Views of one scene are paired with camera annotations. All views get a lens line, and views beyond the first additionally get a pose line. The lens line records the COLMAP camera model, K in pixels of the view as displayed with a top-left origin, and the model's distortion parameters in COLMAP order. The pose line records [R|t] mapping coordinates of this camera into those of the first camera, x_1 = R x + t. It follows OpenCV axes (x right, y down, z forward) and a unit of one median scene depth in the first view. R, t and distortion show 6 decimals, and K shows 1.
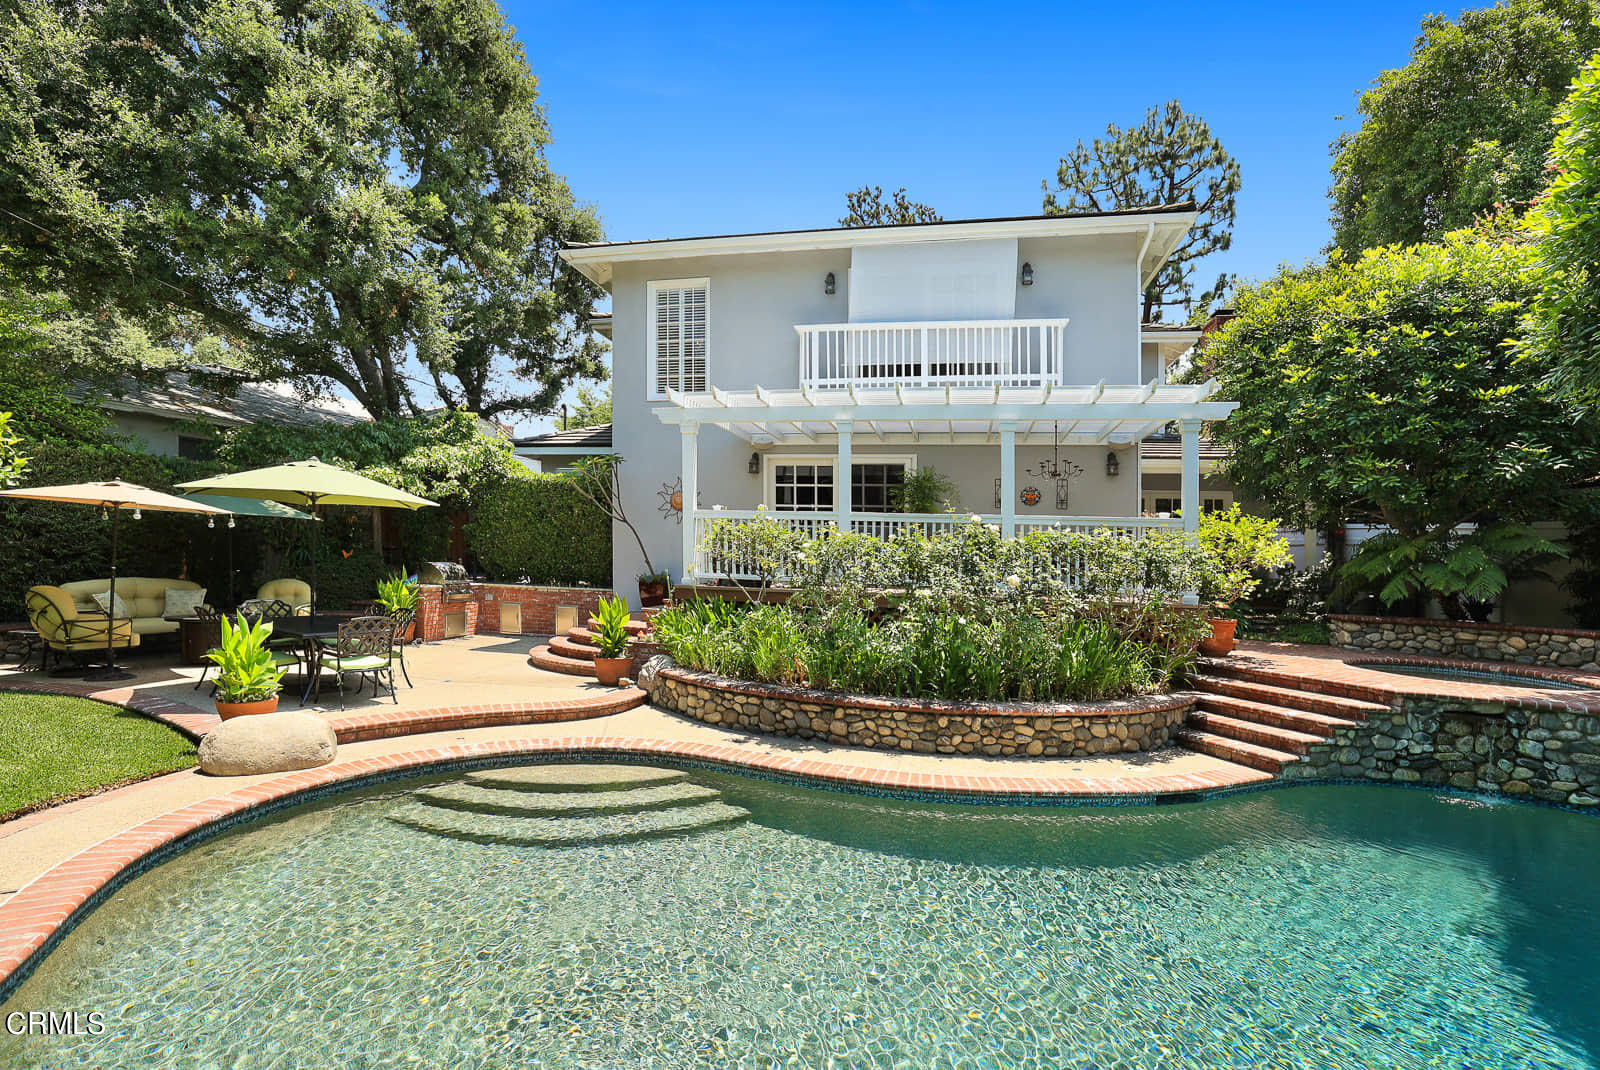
lens RADIAL K [[706.4, 0, 764.8], [0, 706.4, 561.9], [0, 0, 1]] dist [-0.038679, 0.010729]
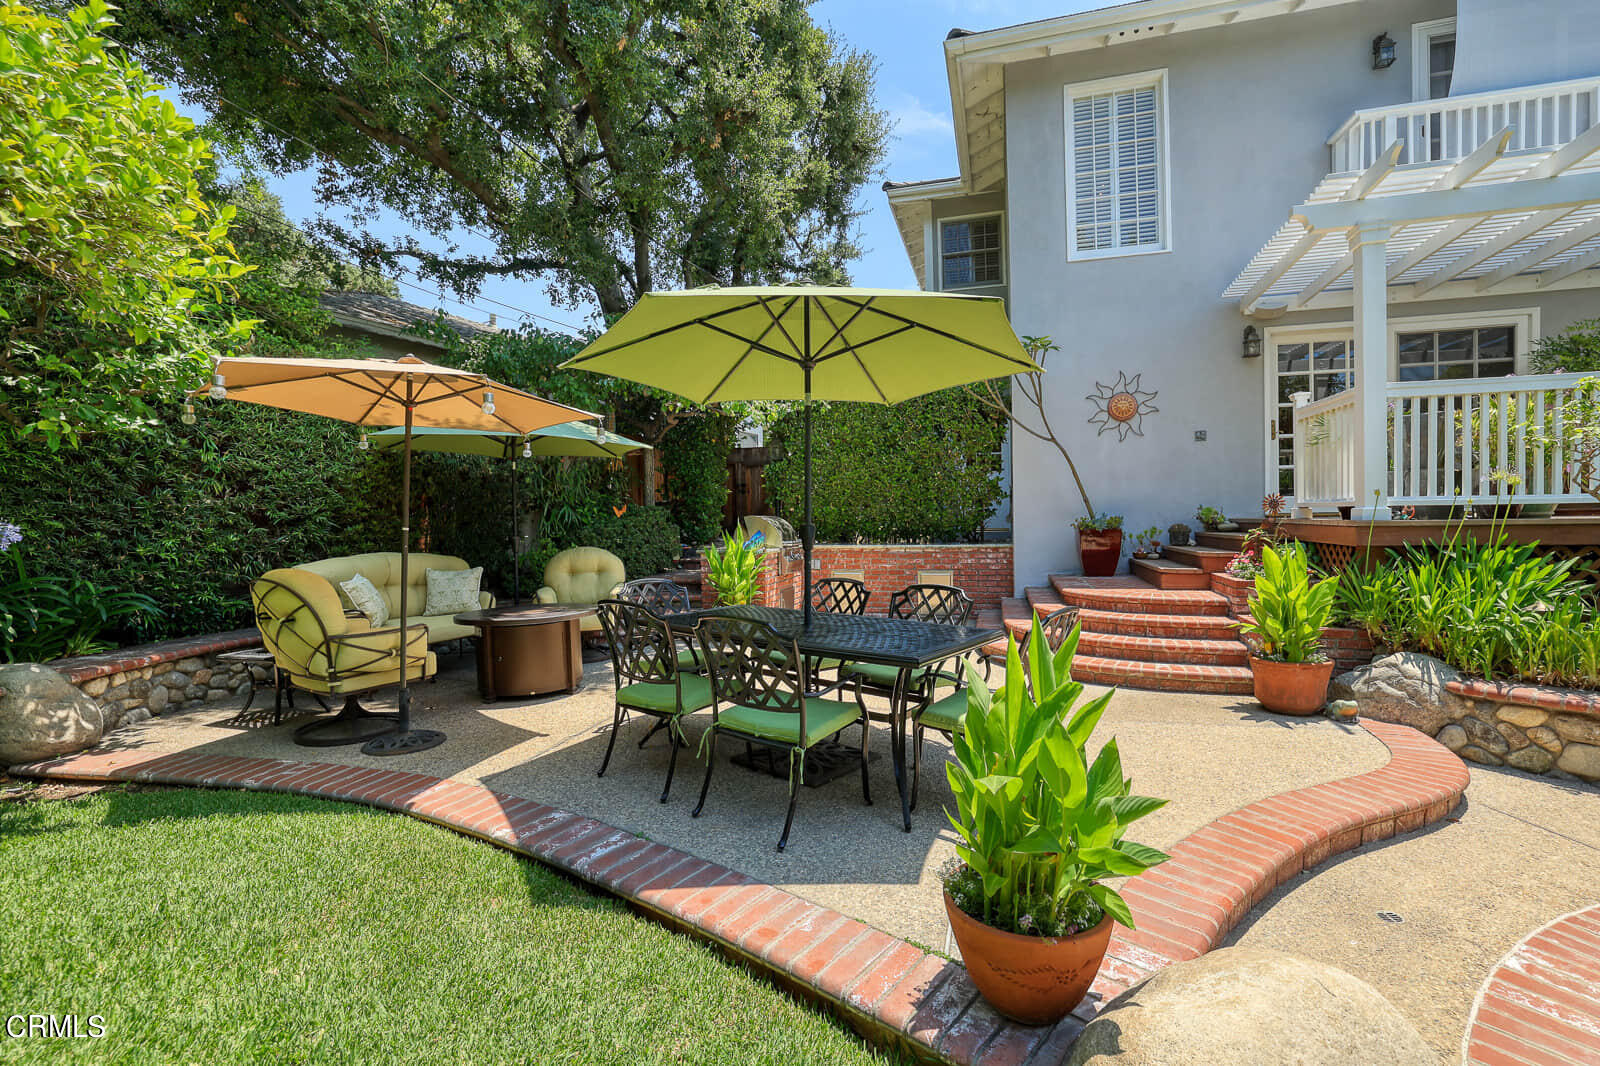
lens RADIAL K [[706.4, 0, 821.9], [0, 706.4, 530.3], [0, 0, 1]] dist [-0.038679, 0.010729]
pose [[0.993892, -0.045611, -0.100492, -0.405867], [0.046442, 0.998903, 0.005945, 0.014679], [0.100110, -0.010575, 0.994920, 0.356384]]
